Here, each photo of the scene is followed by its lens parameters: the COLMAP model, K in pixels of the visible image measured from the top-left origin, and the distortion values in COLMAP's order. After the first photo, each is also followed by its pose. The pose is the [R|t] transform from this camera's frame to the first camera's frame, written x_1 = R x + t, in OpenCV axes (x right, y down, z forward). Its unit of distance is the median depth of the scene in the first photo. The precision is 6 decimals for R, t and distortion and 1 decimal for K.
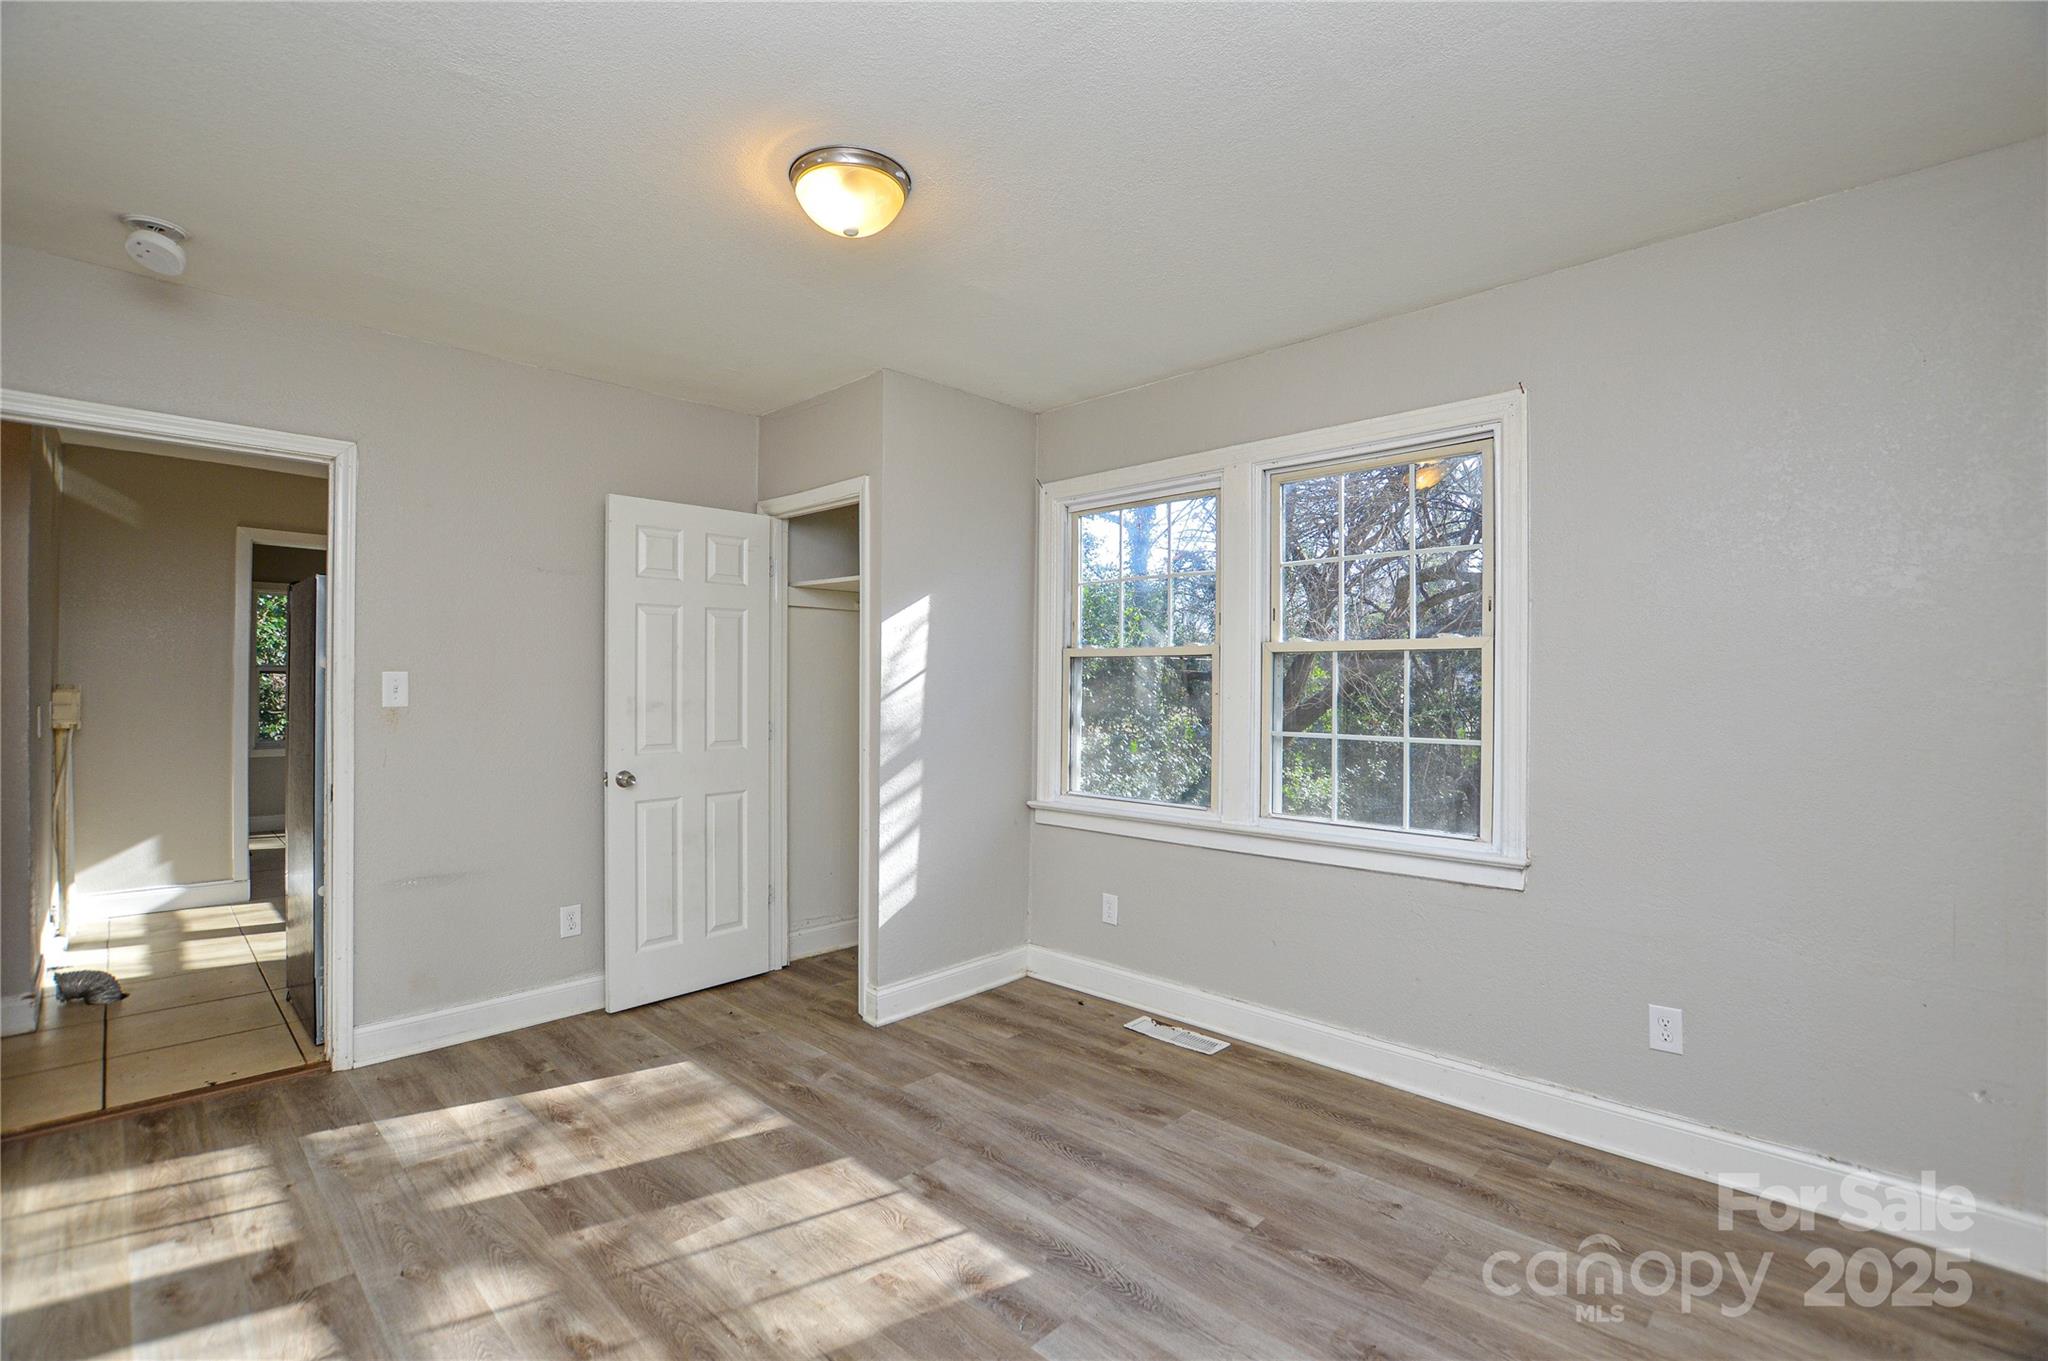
lens RADIAL K [[919.5, 0, 1017.7], [0, 919.5, 679.8], [0, 0, 1]] dist [-0.028443, 0.000808]
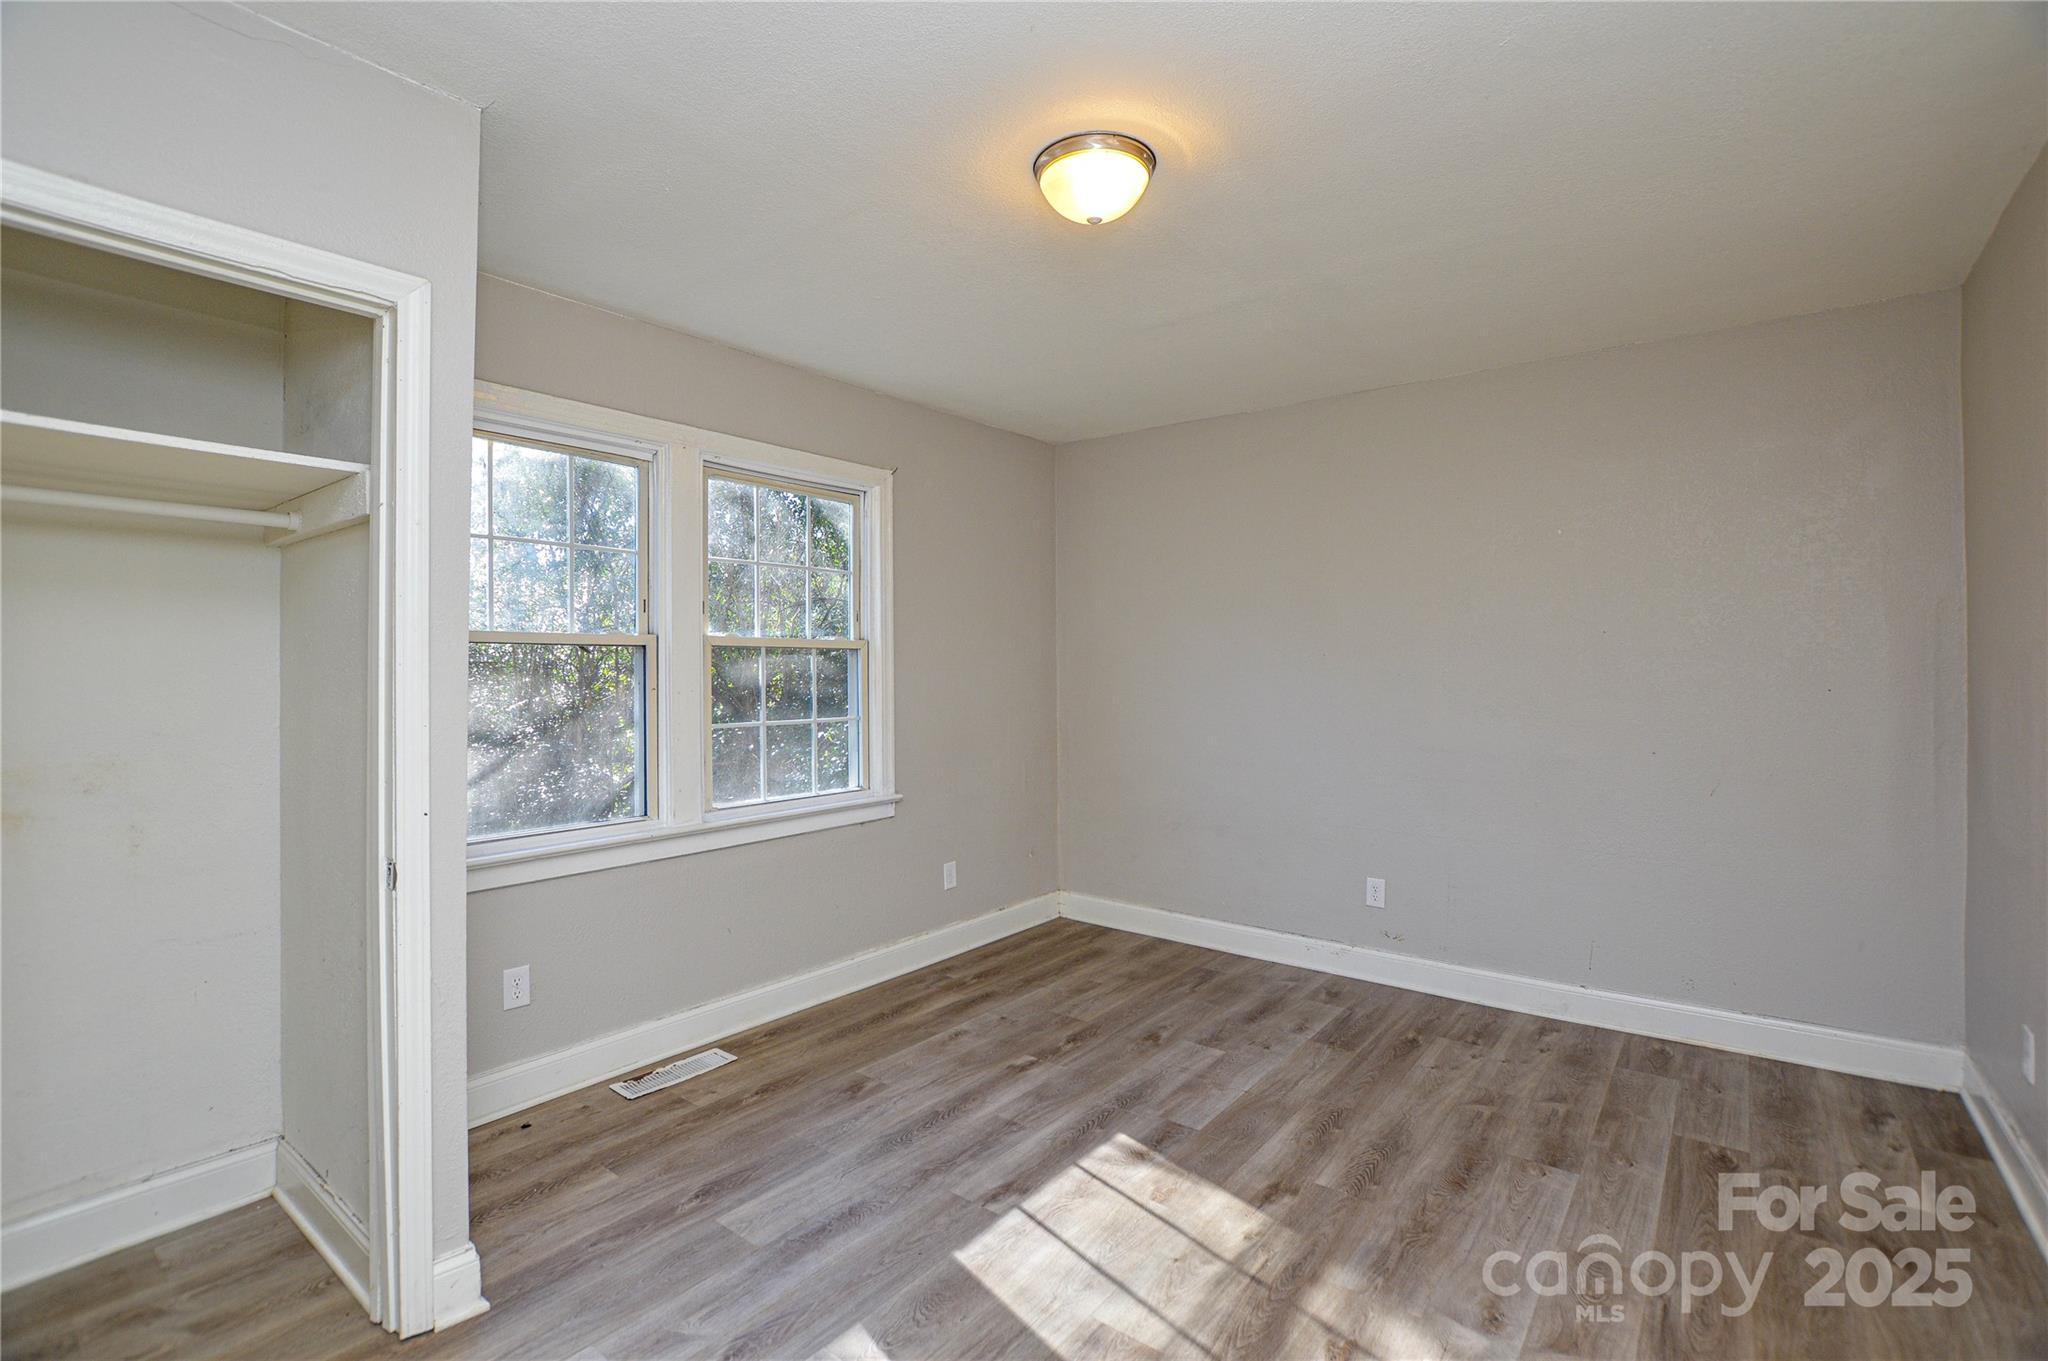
lens RADIAL K [[919.5, 0, 1030.9], [0, 919.5, 675.3], [0, 0, 1]] dist [-0.028443, 0.000808]
pose [[-0.118553, -0.004886, 0.992936, -0.954599], [0.002215, 0.999984, 0.005185, -0.001327], [-0.992945, 0.002814, -0.118540, 0.976938]]
